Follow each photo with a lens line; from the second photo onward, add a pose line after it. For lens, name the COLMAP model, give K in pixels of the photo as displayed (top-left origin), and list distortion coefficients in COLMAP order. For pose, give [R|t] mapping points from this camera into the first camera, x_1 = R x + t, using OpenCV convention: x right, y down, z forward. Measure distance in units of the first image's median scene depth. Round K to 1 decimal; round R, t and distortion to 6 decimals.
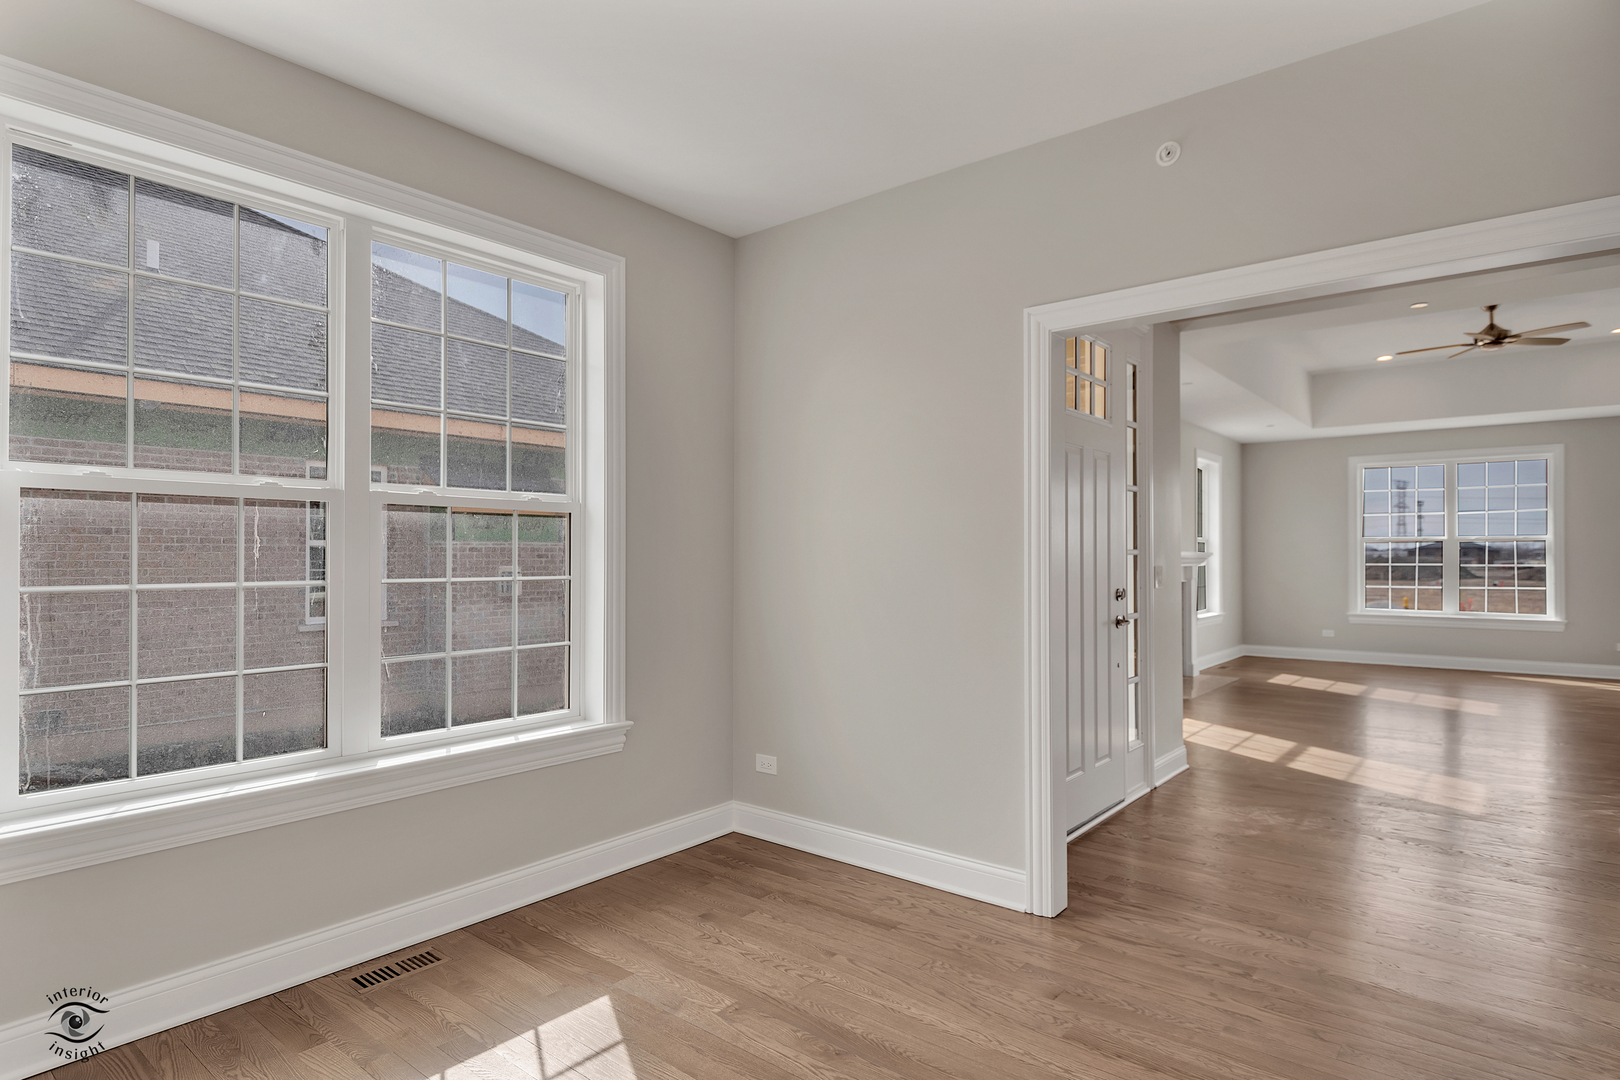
lens RADIAL K [[869.3, 0, 800.7], [0, 869.3, 553.7], [0, 0, 1]] dist [0.015373, -0.017137]
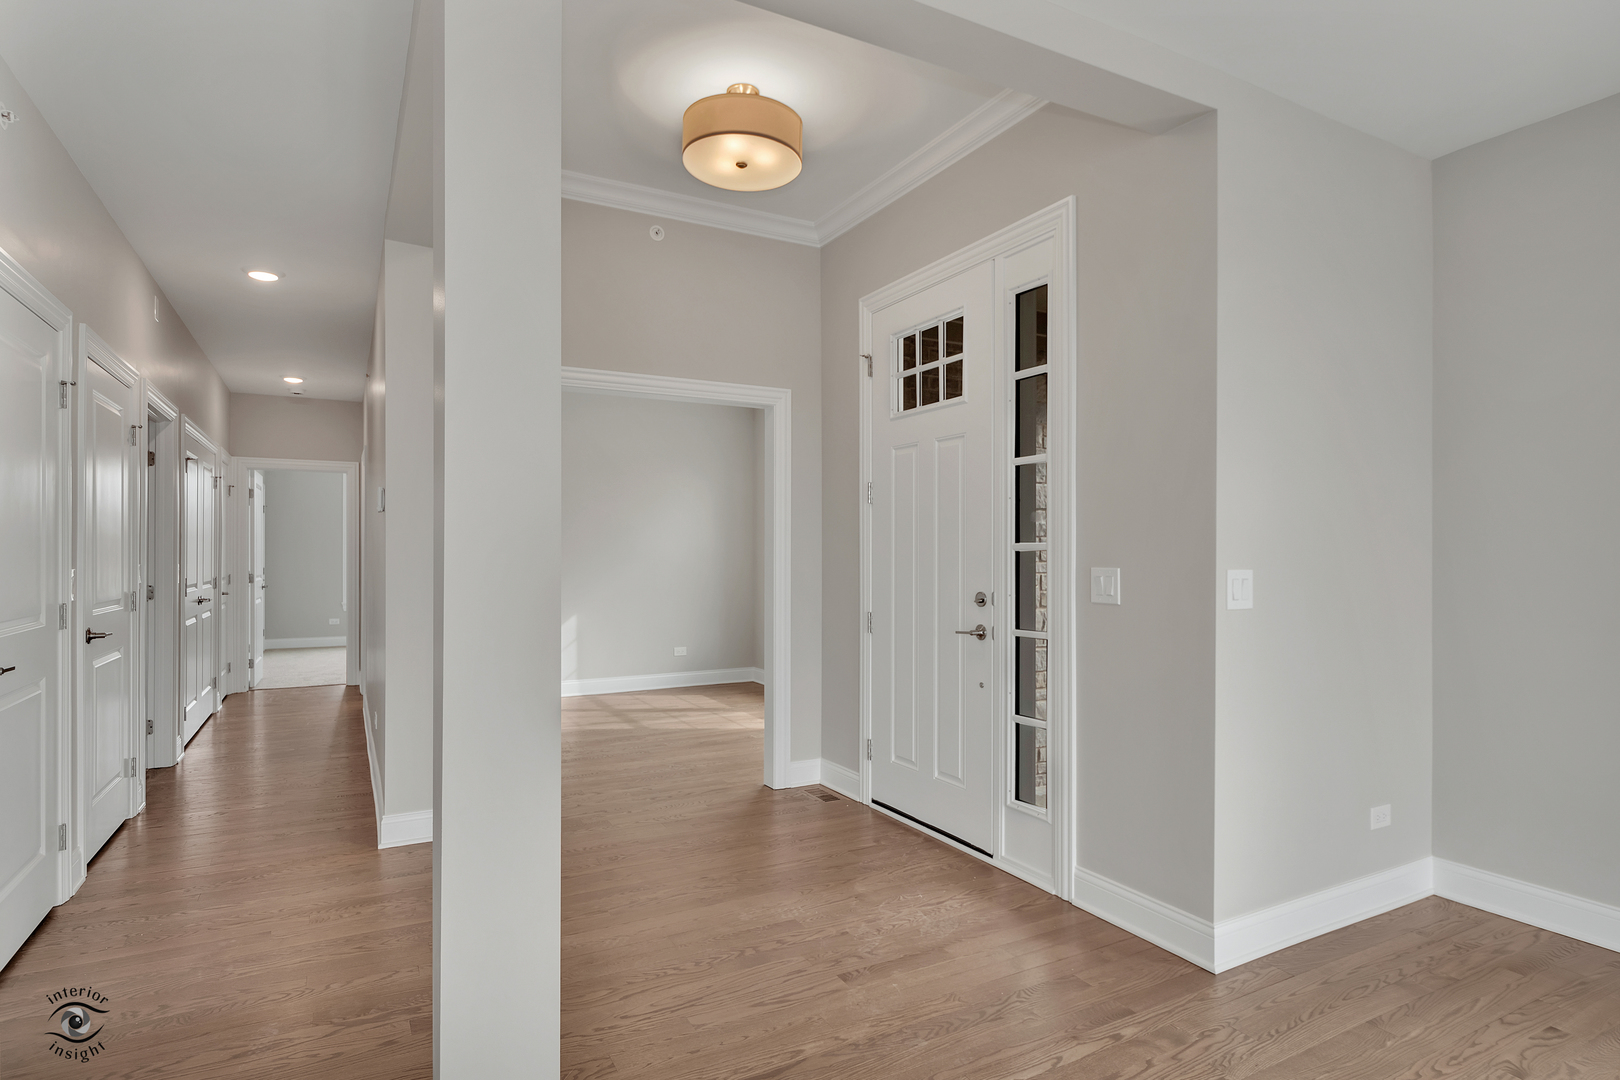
lens RADIAL K [[869.3, 0, 806.0], [0, 869.3, 552.7], [0, 0, 1]] dist [0.015373, -0.017137]
pose [[-0.379958, -0.000325, -0.925004, 0.533133], [0.004733, 0.999986, -0.002295, 0.002943], [0.924992, -0.005250, -0.379951, 0.521541]]
